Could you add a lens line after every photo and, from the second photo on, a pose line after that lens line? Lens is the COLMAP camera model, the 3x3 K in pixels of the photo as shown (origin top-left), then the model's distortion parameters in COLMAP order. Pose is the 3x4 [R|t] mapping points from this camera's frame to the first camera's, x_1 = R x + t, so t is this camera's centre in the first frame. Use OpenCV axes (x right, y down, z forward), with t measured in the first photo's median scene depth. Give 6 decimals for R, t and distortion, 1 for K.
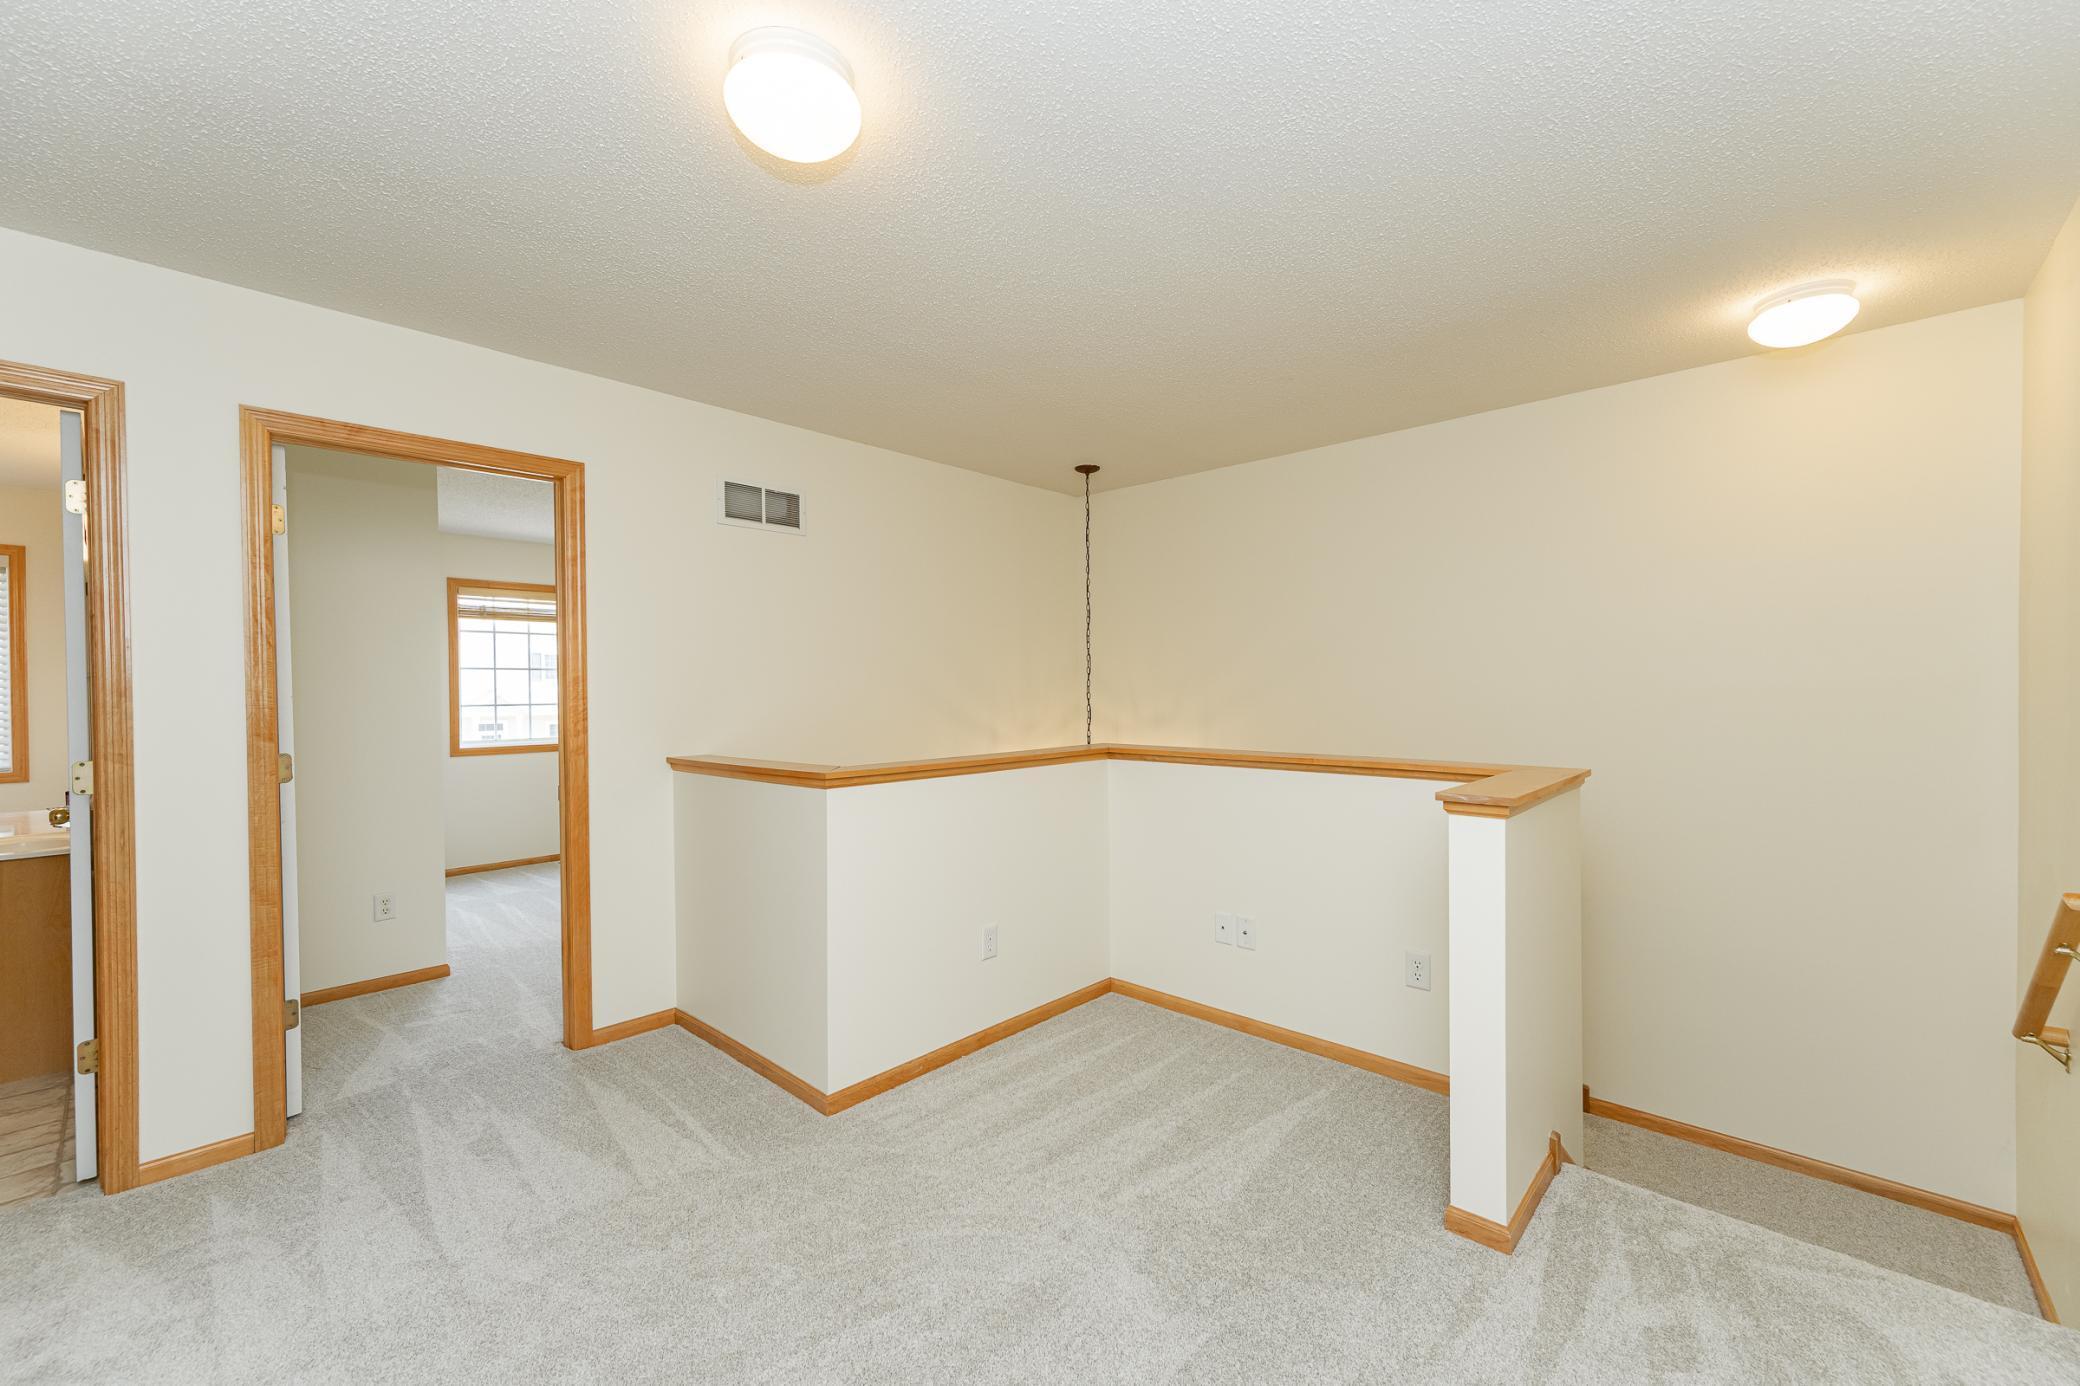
lens RADIAL K [[838.2, 0, 1044.3], [0, 838.2, 685.5], [0, 0, 1]] dist [-0.000164, 0.000003]
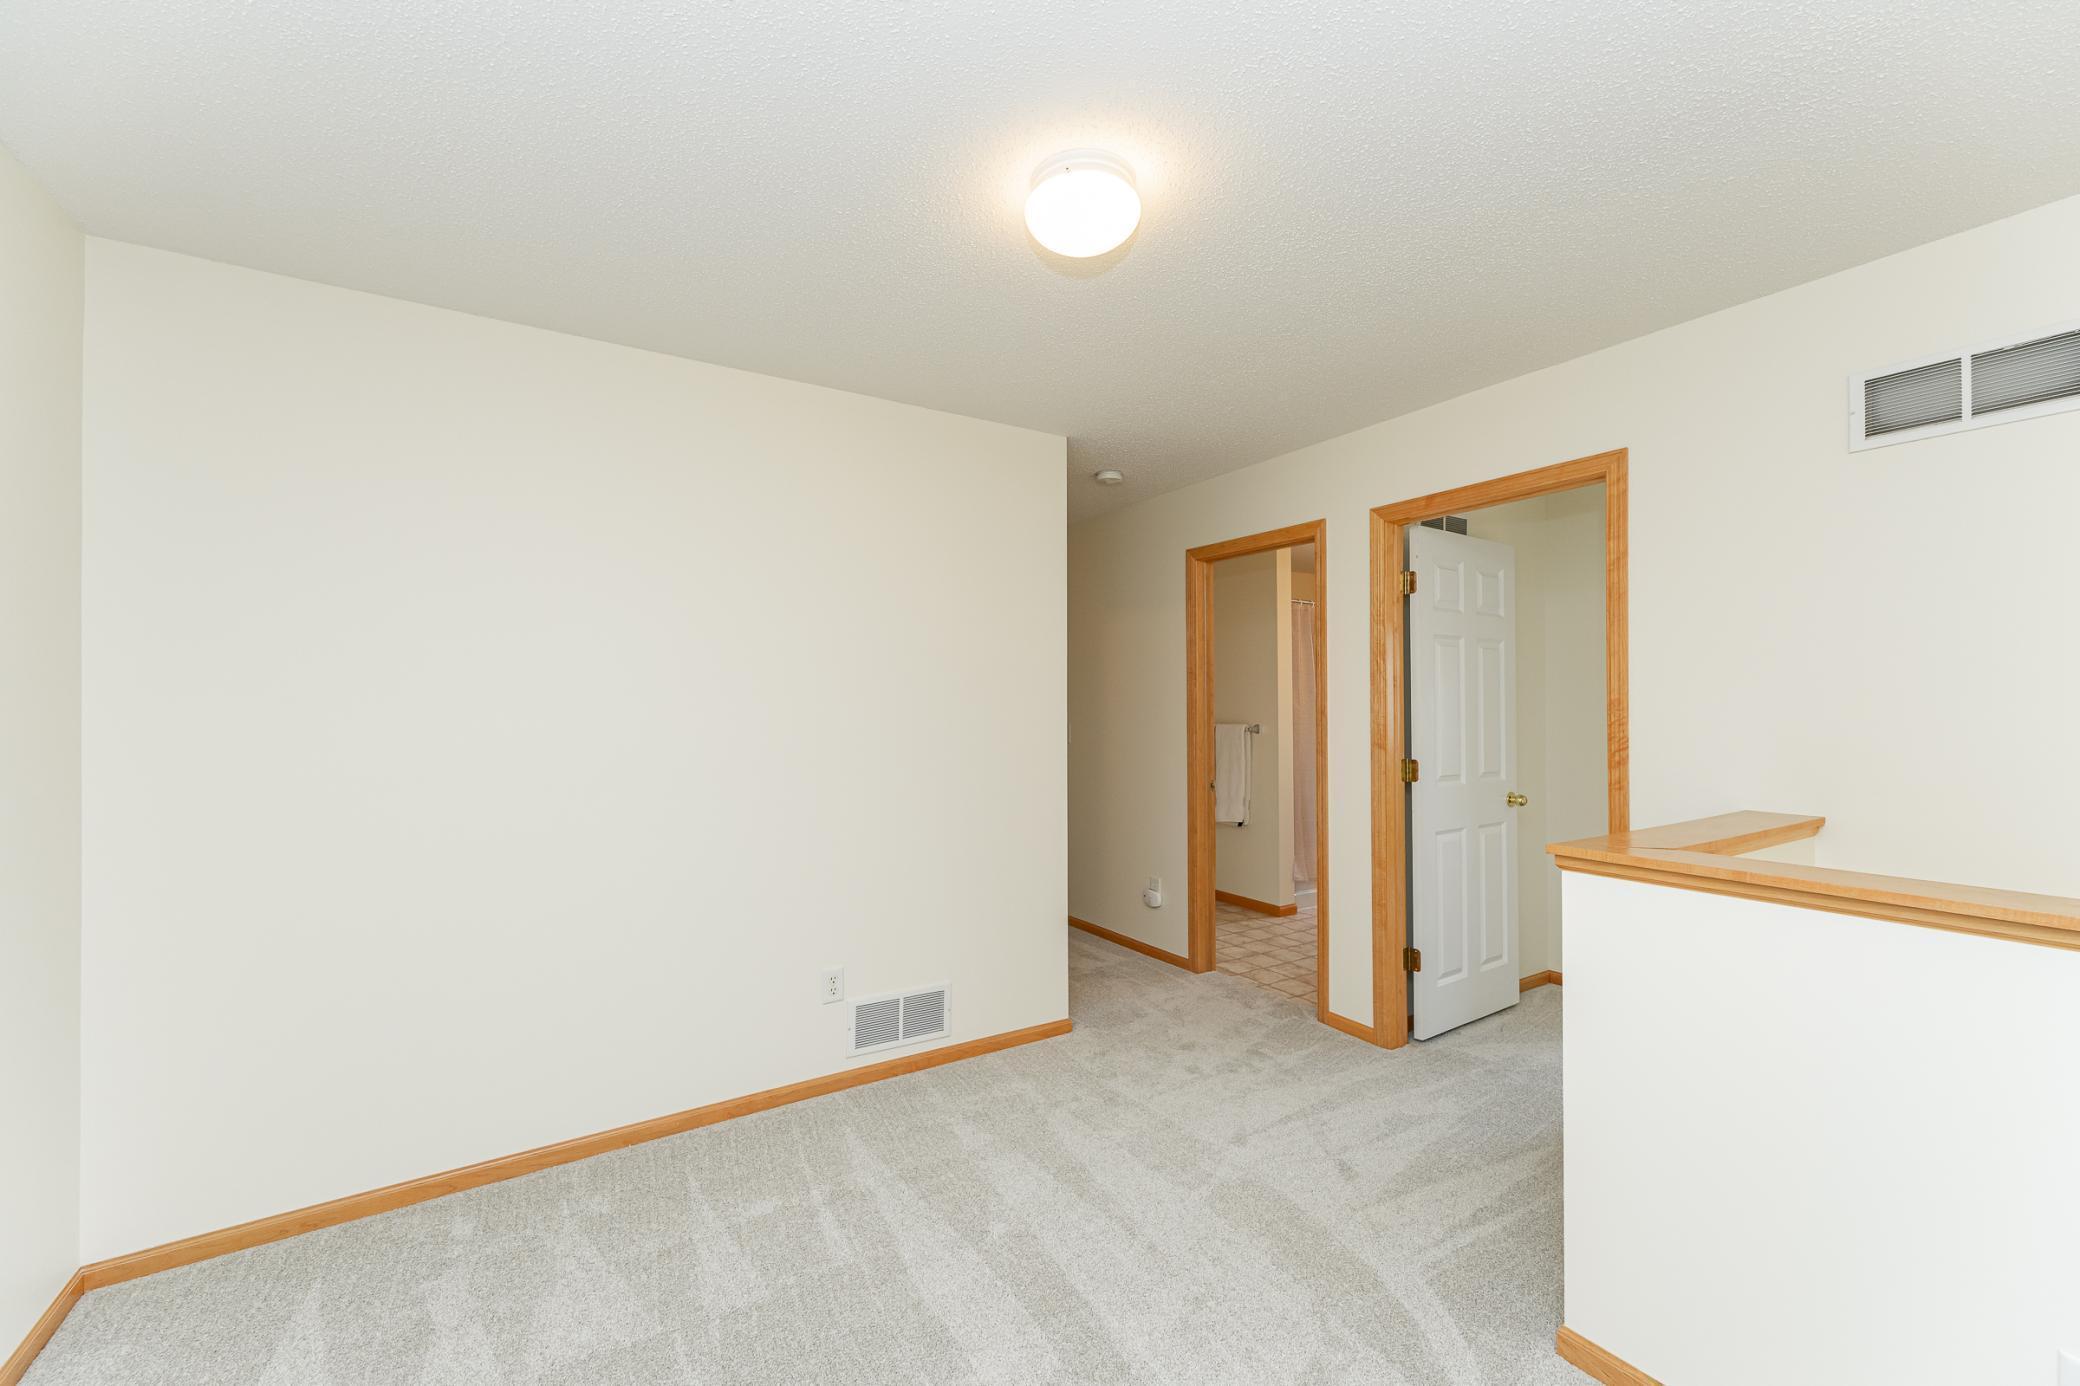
lens RADIAL K [[814.0, 0, 1013.8], [0, 814.0, 697.9], [0, 0, 1]] dist [-0.000709, -0.000104]
pose [[-0.275214, 0.001484, -0.961382, 0.515193], [0.009315, 0.999956, -0.001123, -0.022297], [0.961338, -0.009264, -0.275215, 0.789851]]
